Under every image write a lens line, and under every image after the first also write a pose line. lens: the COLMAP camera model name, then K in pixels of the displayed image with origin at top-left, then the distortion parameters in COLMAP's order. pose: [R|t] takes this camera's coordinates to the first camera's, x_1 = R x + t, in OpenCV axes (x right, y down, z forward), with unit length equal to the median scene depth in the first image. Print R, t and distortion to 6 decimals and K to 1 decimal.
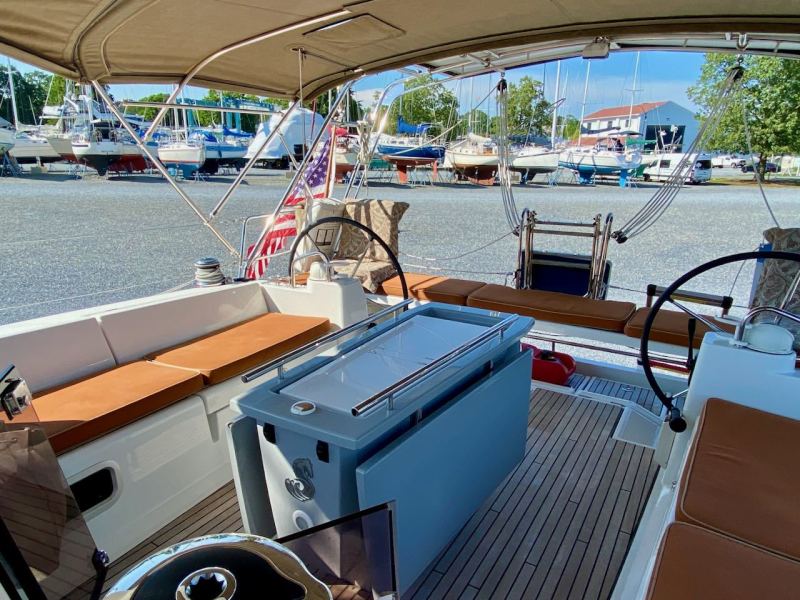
lens RADIAL K [[539.6, 0, 397.5], [0, 539.6, 303.1], [0, 0, 1]] dist [0.062320, -0.078726]
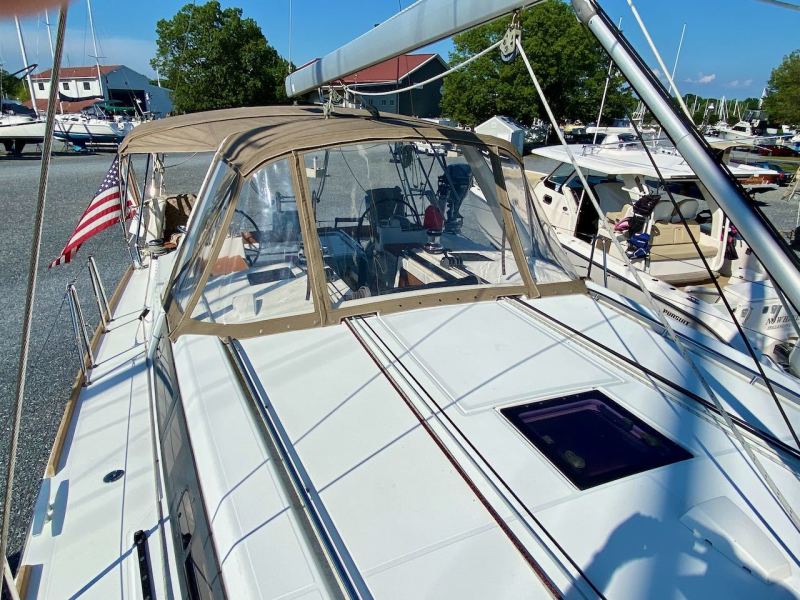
lens RADIAL K [[517.2, 0, 400.0], [0, 517.2, 300.0], [0, 0, 1]] dist [0.059173, -0.065782]
pose [[0.608403, -0.267479, 0.747195, -0.101286], [0.209556, 0.962222, 0.173823, -0.001772], [-0.765462, 0.050825, 0.641471, -0.059642]]
